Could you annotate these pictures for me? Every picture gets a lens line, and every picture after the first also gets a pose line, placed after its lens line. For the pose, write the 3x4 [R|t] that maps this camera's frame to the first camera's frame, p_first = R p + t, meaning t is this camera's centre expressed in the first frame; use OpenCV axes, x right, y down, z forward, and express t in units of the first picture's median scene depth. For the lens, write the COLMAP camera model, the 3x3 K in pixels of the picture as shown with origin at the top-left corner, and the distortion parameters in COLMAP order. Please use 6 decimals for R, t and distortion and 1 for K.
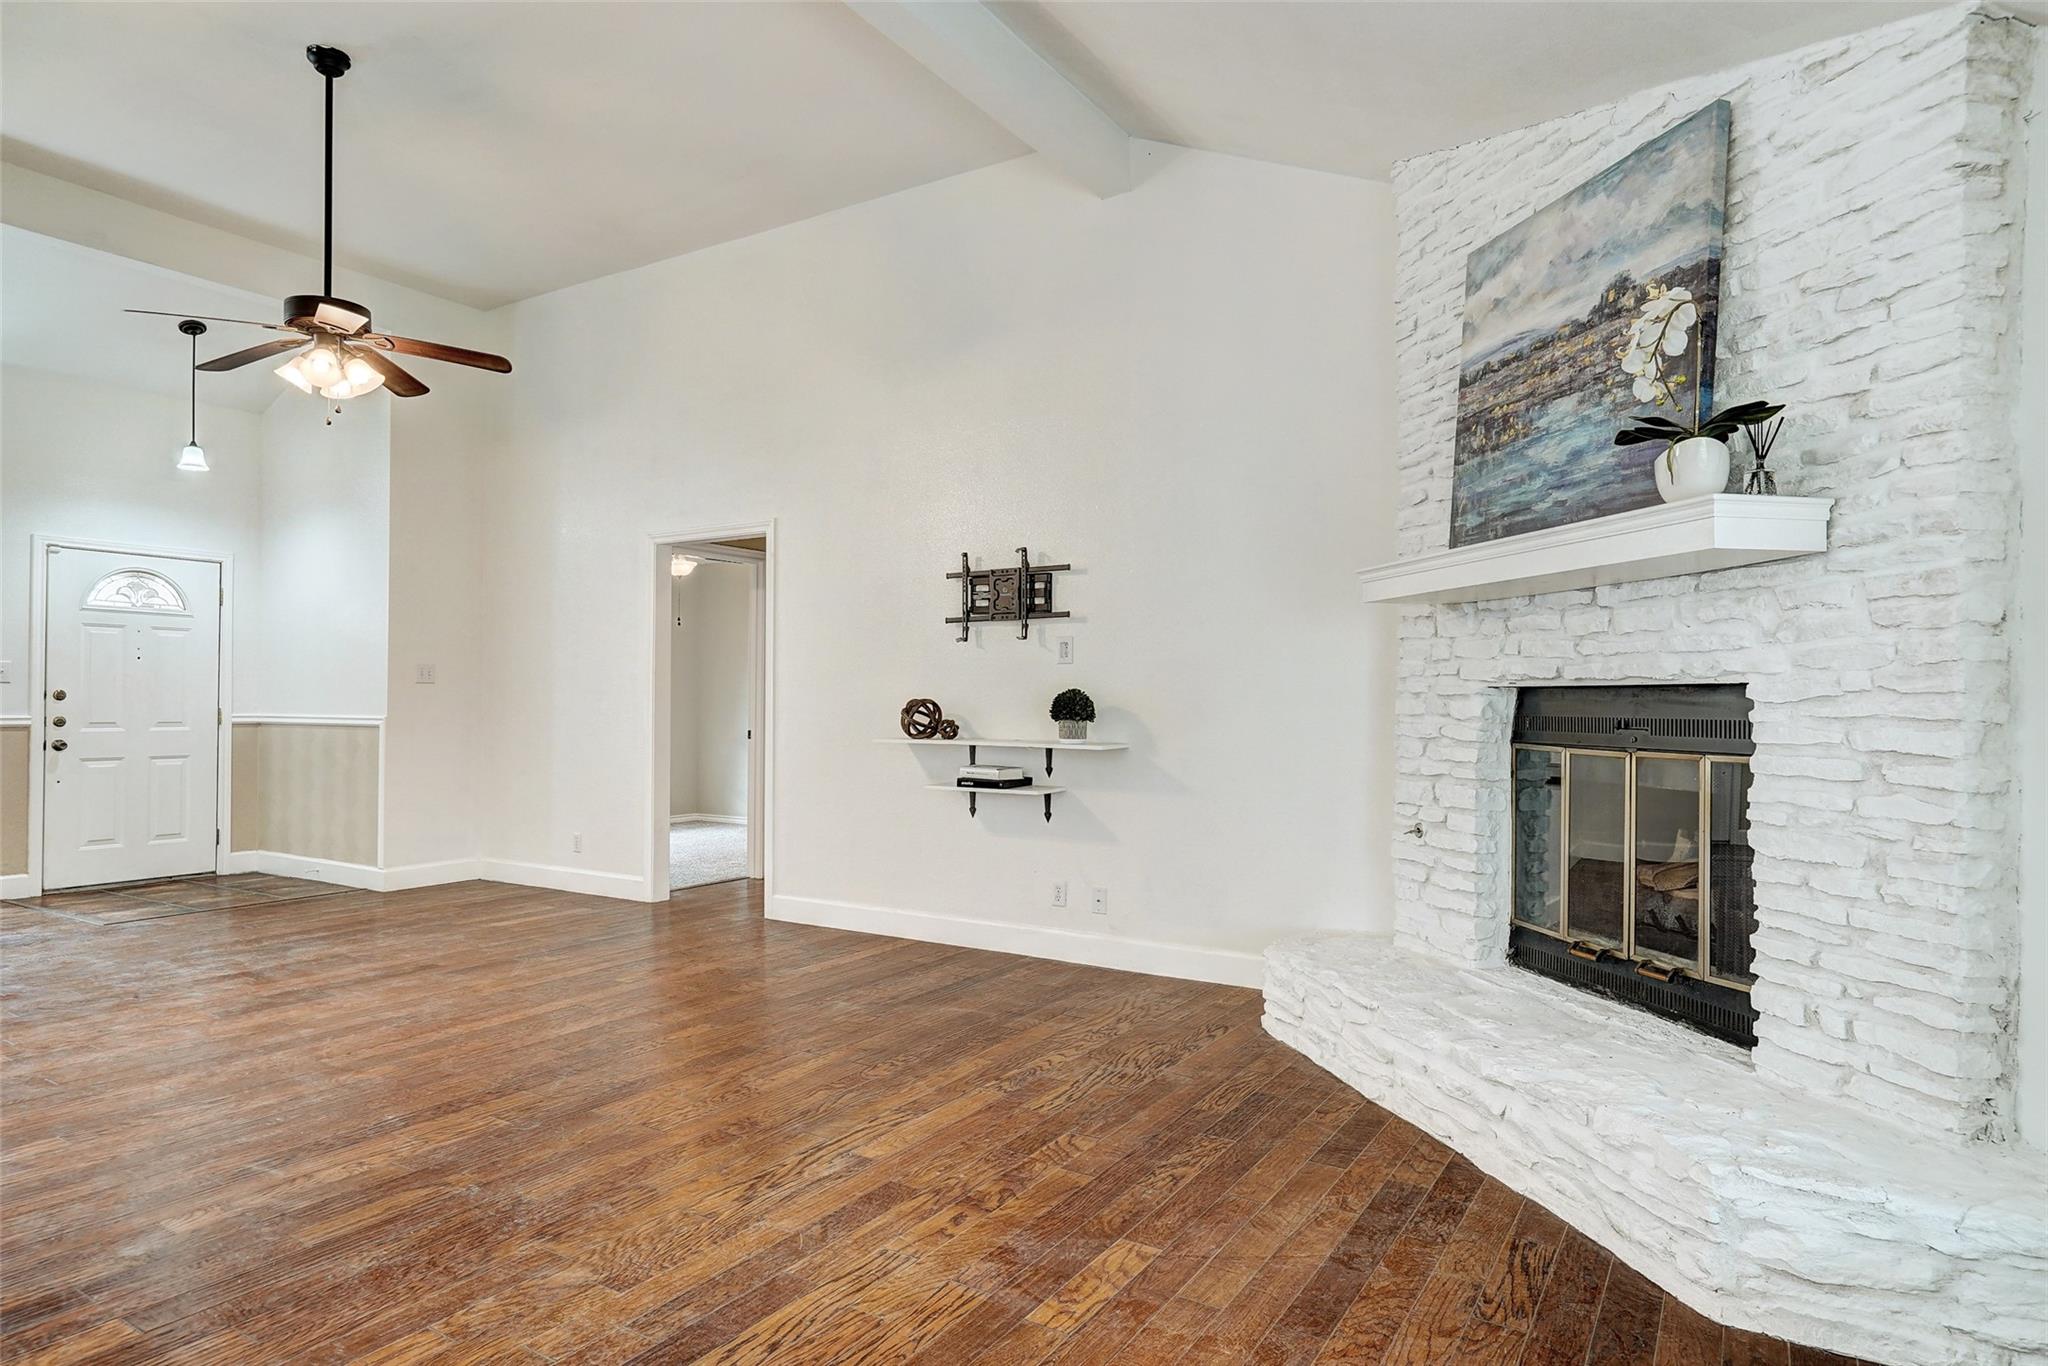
lens RADIAL K [[1193.5, 0, 1005.8], [0, 1193.5, 682.6], [0, 0, 1]] dist [-0.018368, 0.034219]
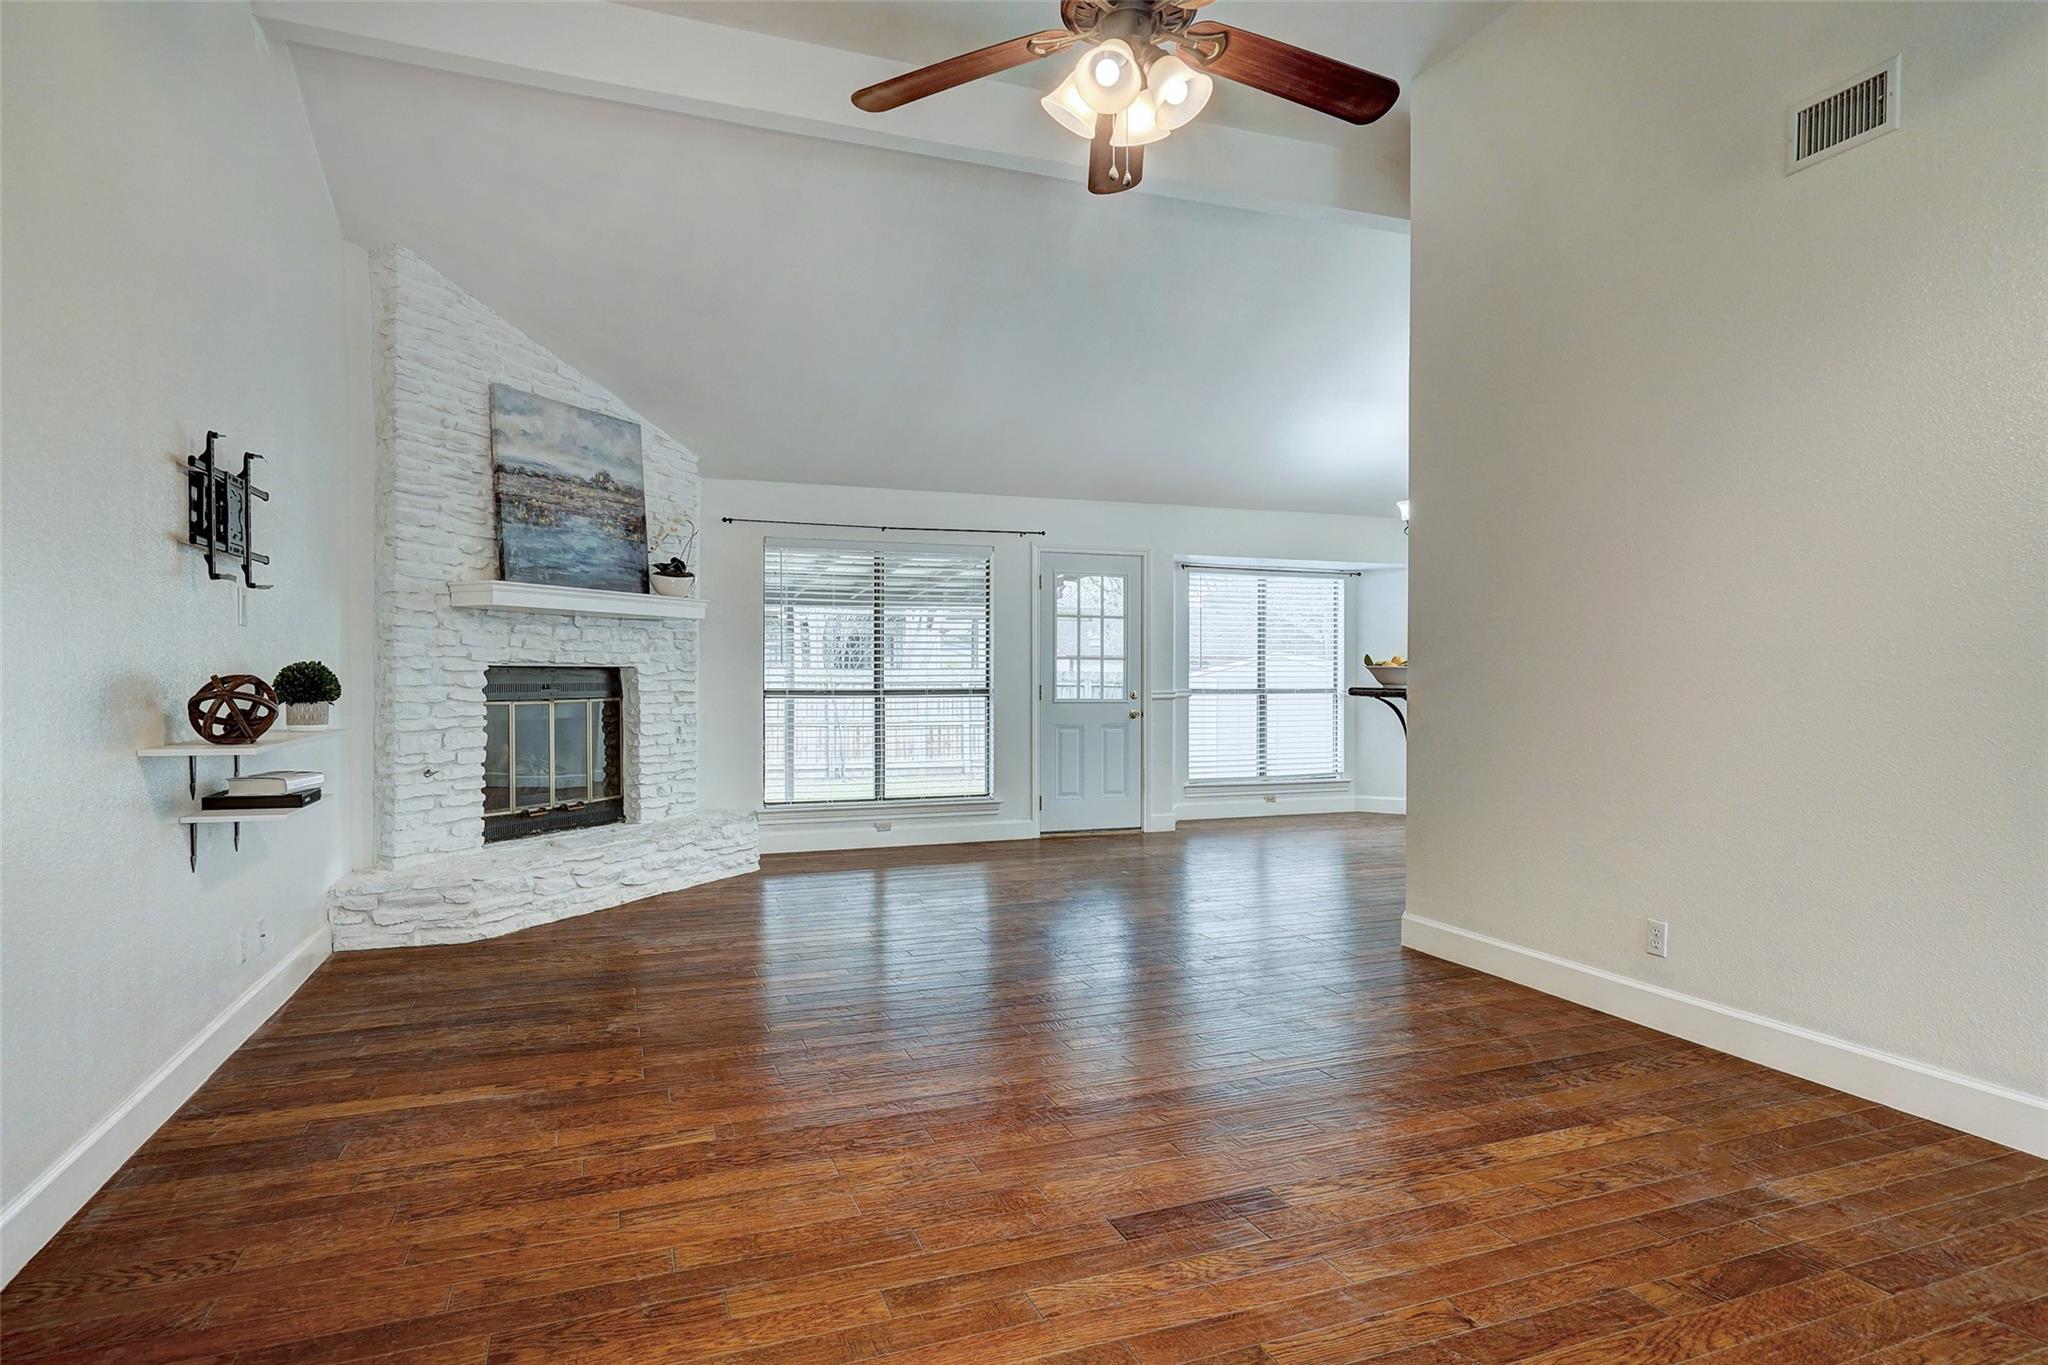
lens RADIAL K [[1101.5, 0, 1018.3], [0, 1101.5, 709.0], [0, 0, 1]] dist [0.001934, 0.000343]
pose [[-0.804900, -0.021369, 0.593026, -1.103586], [-0.010032, 0.999699, 0.022406, 0.022777], [-0.593326, 0.012085, -0.804872, 1.920932]]
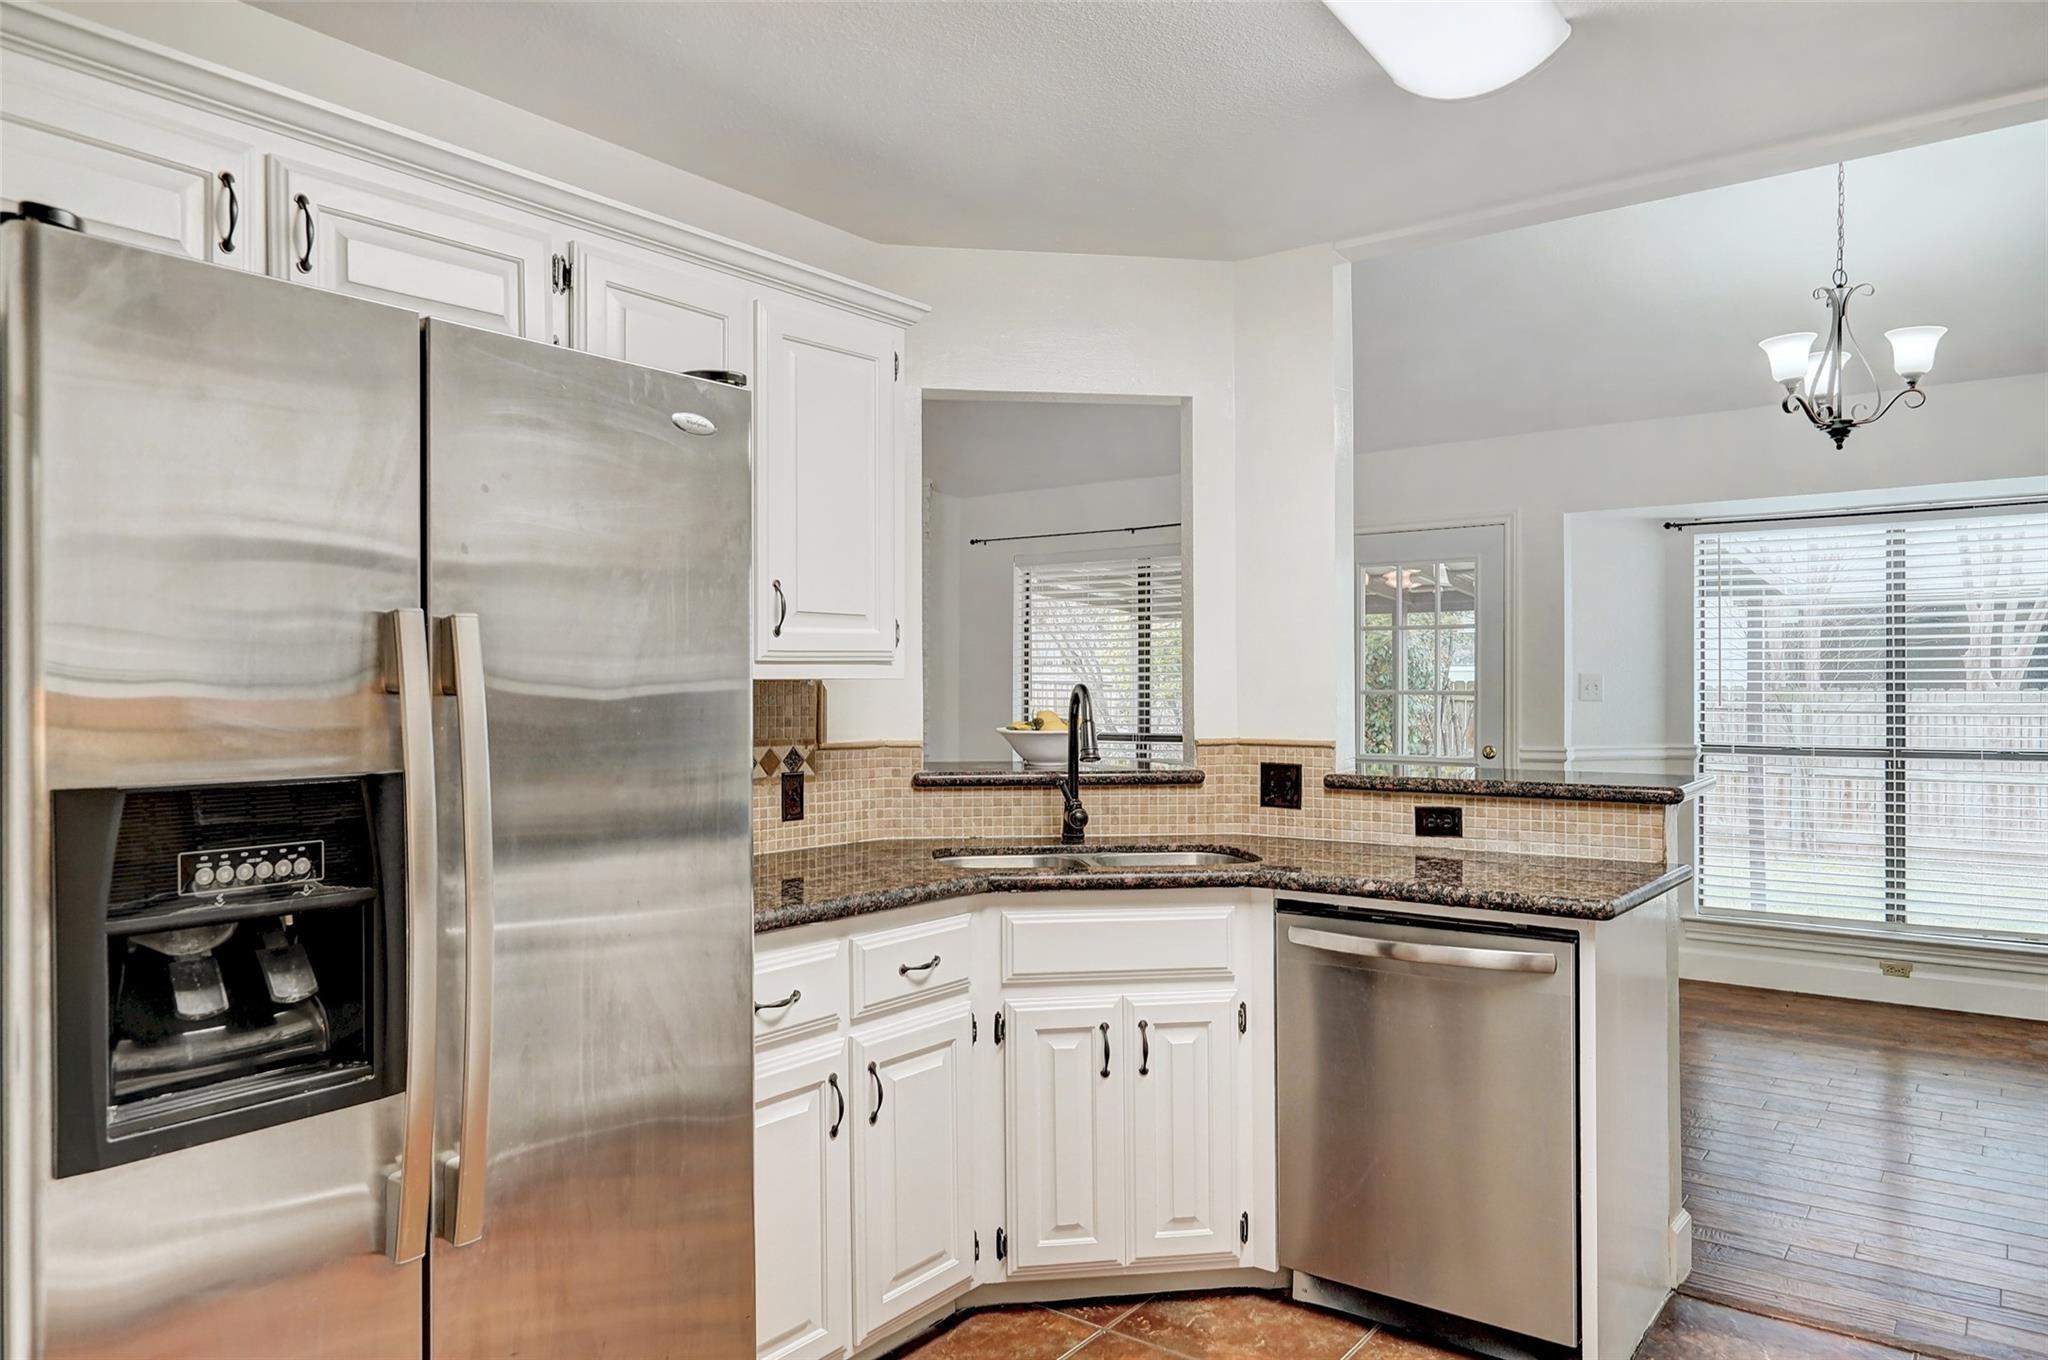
lens RADIAL K [[1343.9, 0, 1026.0], [0, 1343.9, 701.1], [0, 0, 1]] dist [-0.011255, 0.000981]
pose [[0.066702, -0.014527, 0.997667, -1.695669], [-0.009450, 0.999840, 0.015191, -0.044931], [-0.997728, -0.010441, 0.066554, 0.360936]]
